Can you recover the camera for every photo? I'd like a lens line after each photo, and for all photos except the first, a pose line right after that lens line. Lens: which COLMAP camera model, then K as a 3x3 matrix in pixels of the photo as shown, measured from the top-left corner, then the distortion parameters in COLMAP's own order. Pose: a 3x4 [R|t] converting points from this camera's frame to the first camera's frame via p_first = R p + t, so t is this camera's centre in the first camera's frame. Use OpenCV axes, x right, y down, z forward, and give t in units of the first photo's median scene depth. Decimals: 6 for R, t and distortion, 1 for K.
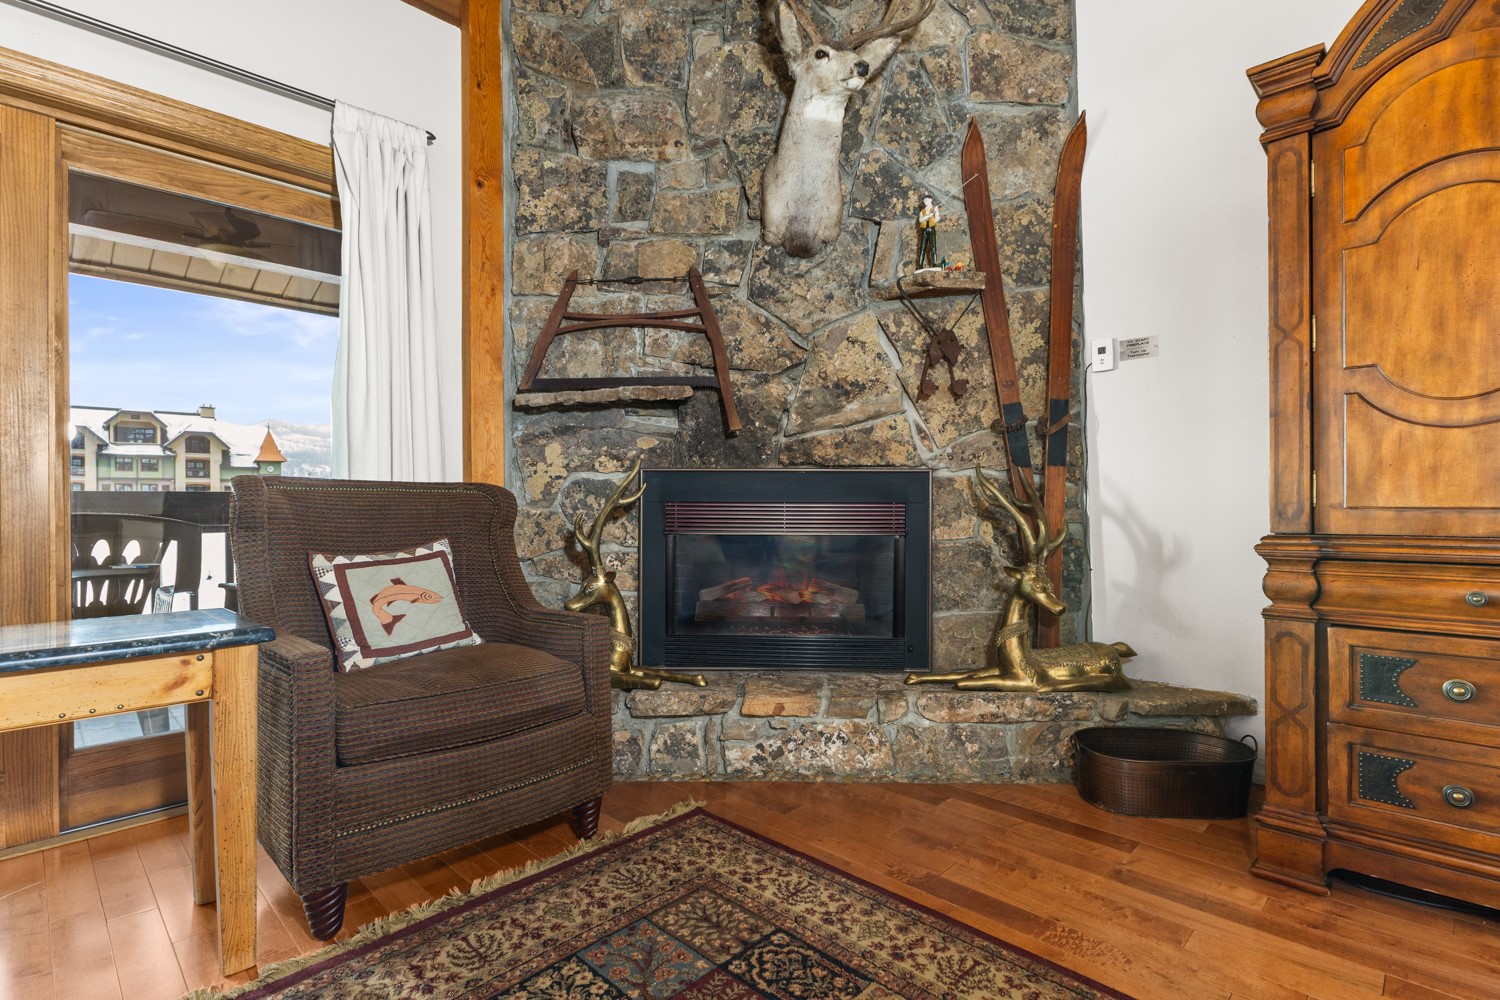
lens RADIAL K [[714.8, 0, 743.0], [0, 714.8, 507.0], [0, 0, 1]] dist [-0.003837, 0.000108]
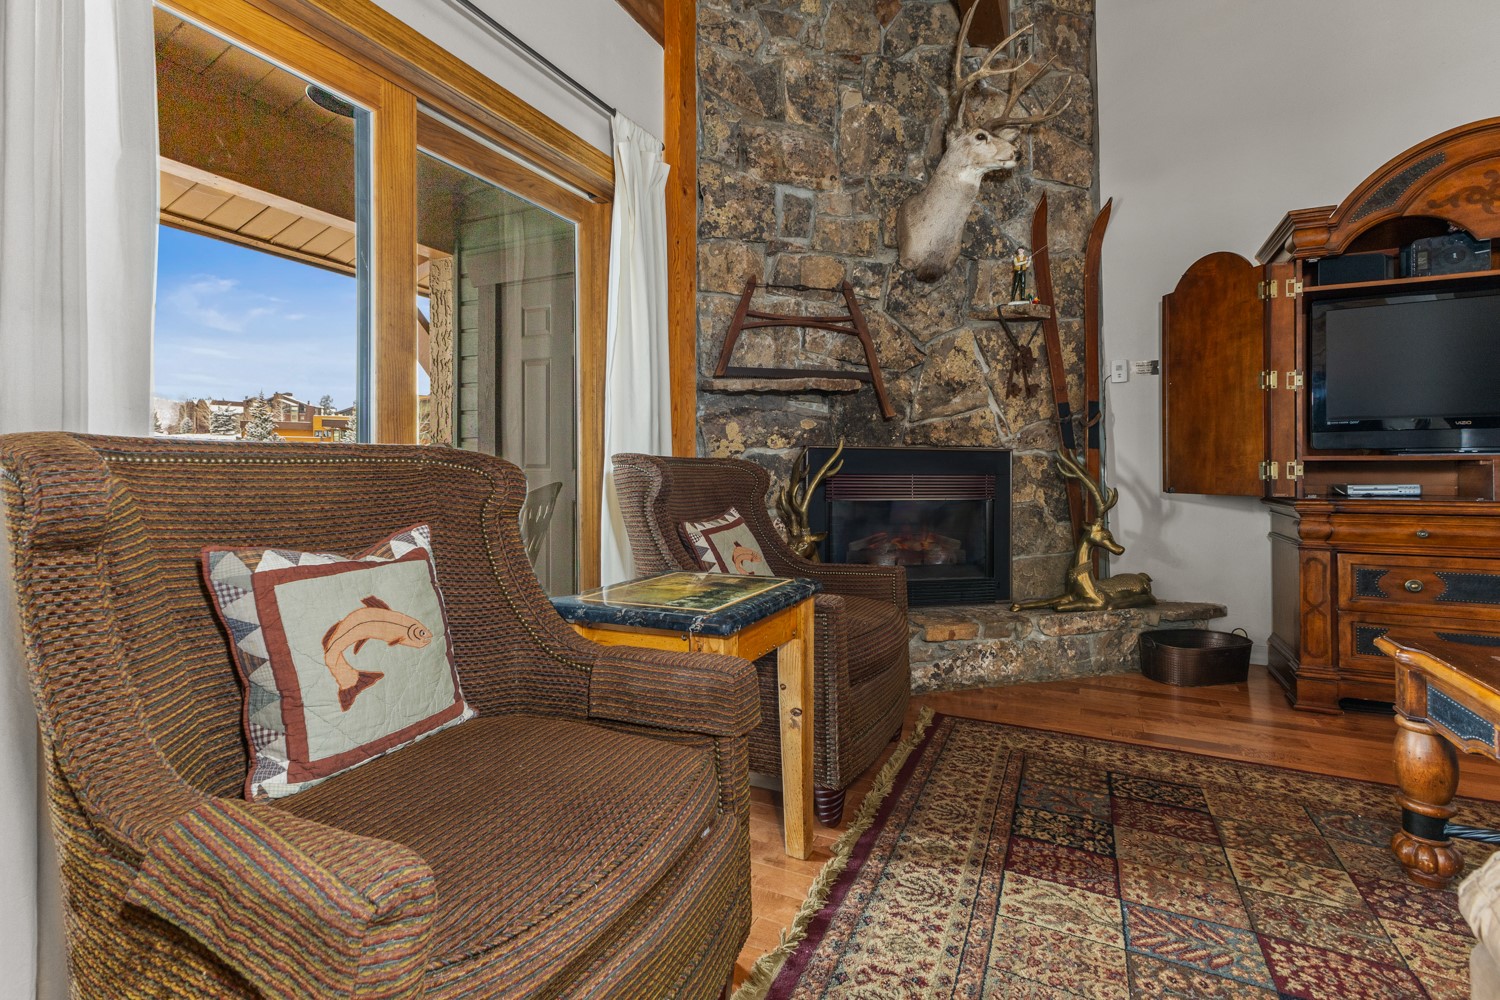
lens RADIAL K [[689.5, 0, 749.4], [0, 689.5, 464.1], [0, 0, 1]] dist [0.011430, 0.000184]
pose [[0.947346, 0.006951, 0.320136, -0.600042], [-0.004276, 0.999950, -0.009058, -0.012162], [-0.320183, 0.007213, 0.947328, -0.061756]]
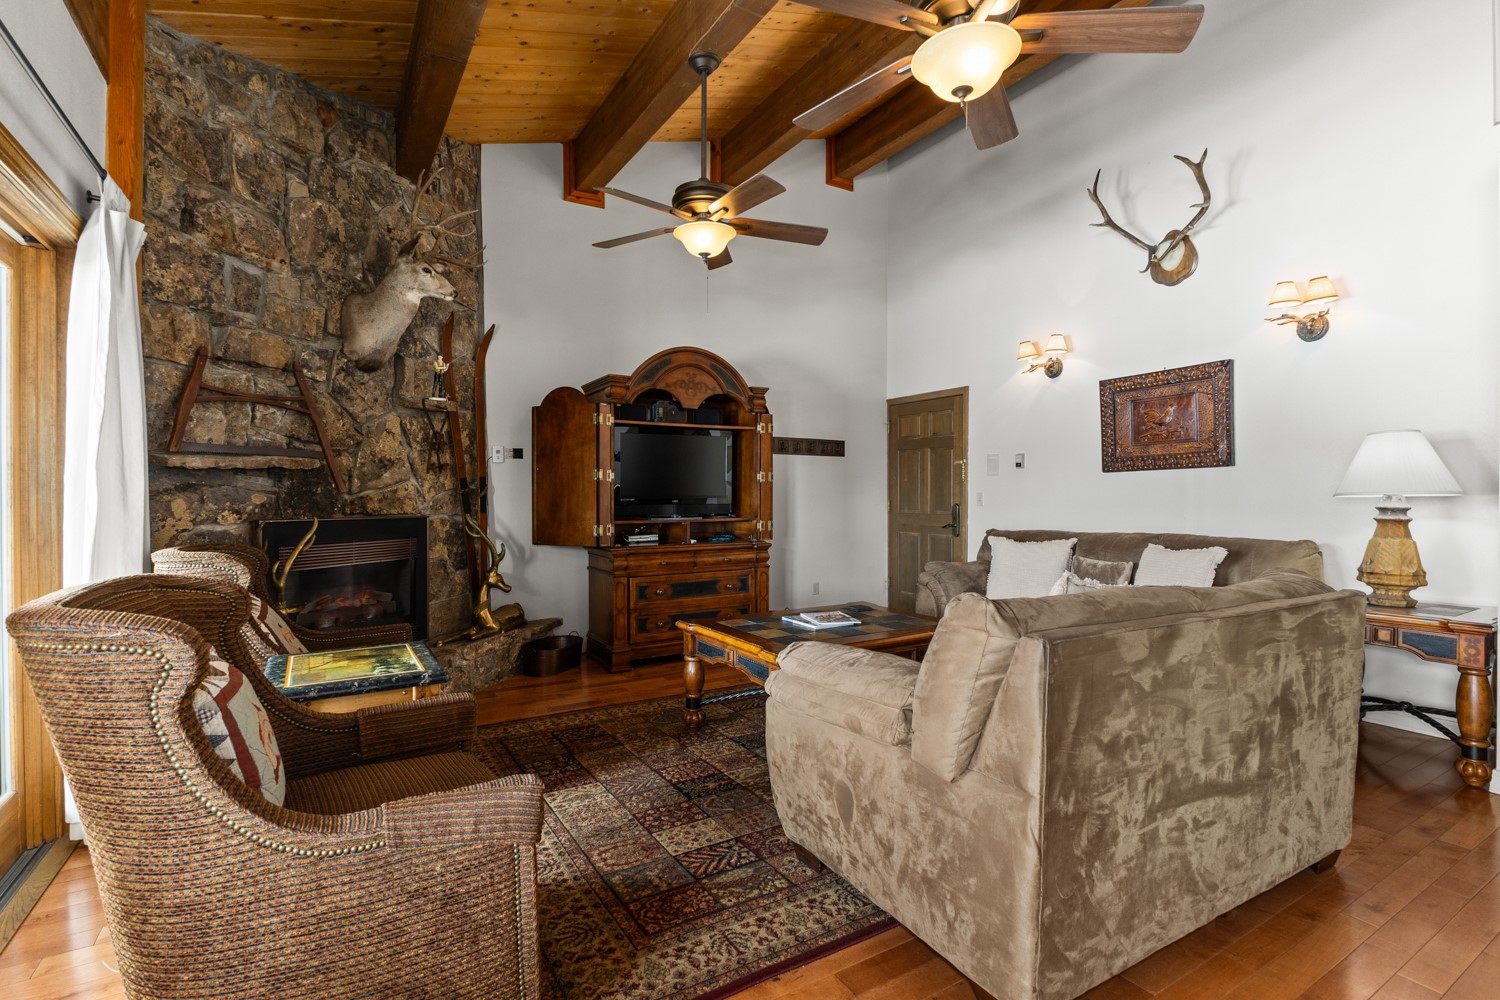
lens RADIAL K [[706.5, 0, 747.8], [0, 706.5, 497.0], [0, 0, 1]] dist [-0.013455, 0.000037]
pose [[0.248317, 0.001832, 0.968677, -1.090623], [-0.000050, 0.999998, -0.001878, -0.091615], [-0.968679, 0.000418, 0.248317, -0.102379]]
